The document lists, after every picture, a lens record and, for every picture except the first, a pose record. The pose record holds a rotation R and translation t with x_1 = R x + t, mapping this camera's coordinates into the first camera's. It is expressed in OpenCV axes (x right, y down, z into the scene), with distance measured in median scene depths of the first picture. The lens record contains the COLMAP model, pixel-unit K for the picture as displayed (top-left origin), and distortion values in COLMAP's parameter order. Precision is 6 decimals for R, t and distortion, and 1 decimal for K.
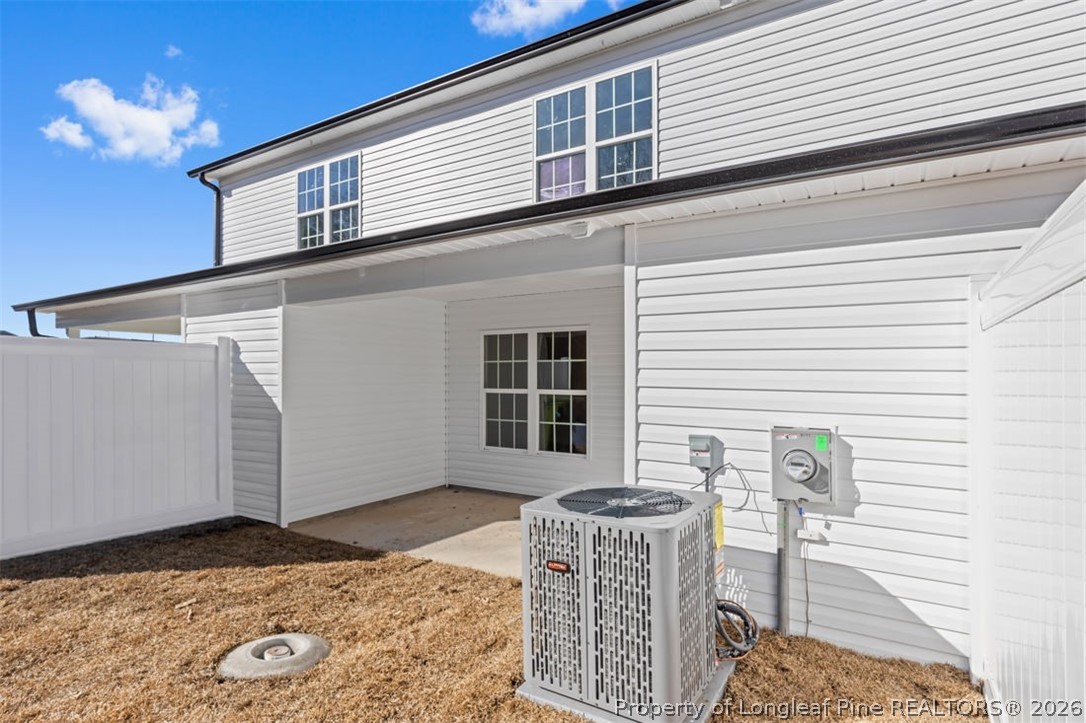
lens RADIAL K [[577.0, 0, 543.0], [0, 577.0, 361.5], [0, 0, 1]] dist [-0.001809, 0.000040]
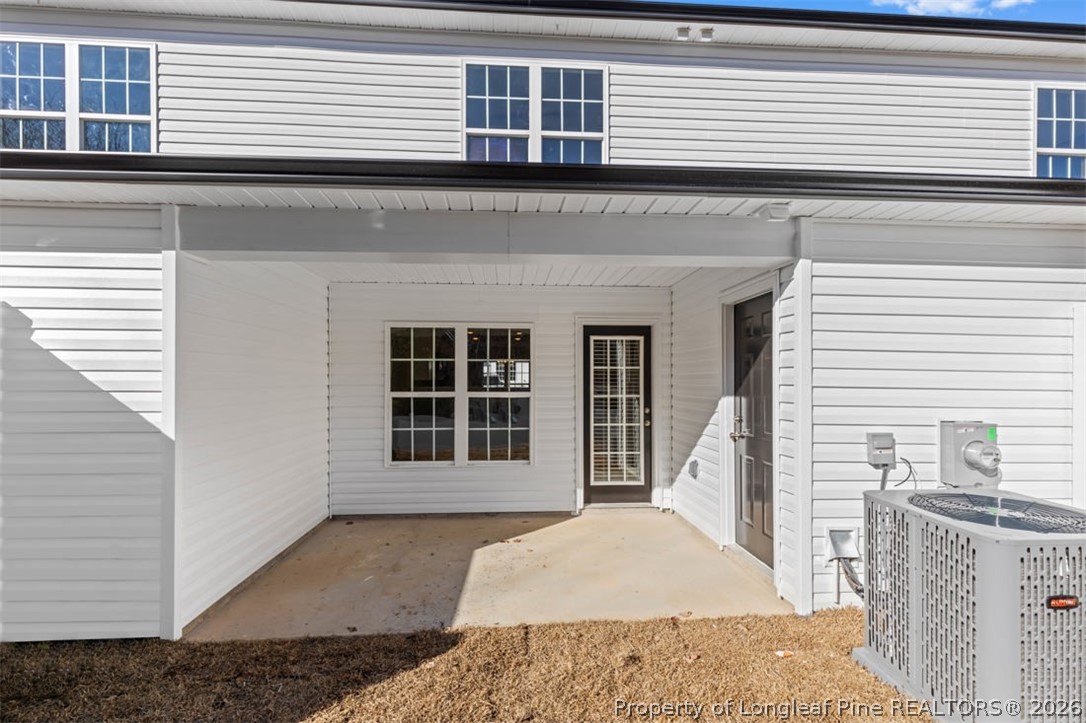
lens RADIAL K [[497.3, 0, 543.7], [0, 497.3, 372.5], [0, 0, 1]] dist [0.009268, -0.001490]
pose [[0.806903, 0.009196, 0.590612, -0.387457], [-0.015744, 0.999858, 0.005942, 0.012552], [-0.590474, -0.014093, 0.806934, 0.333148]]
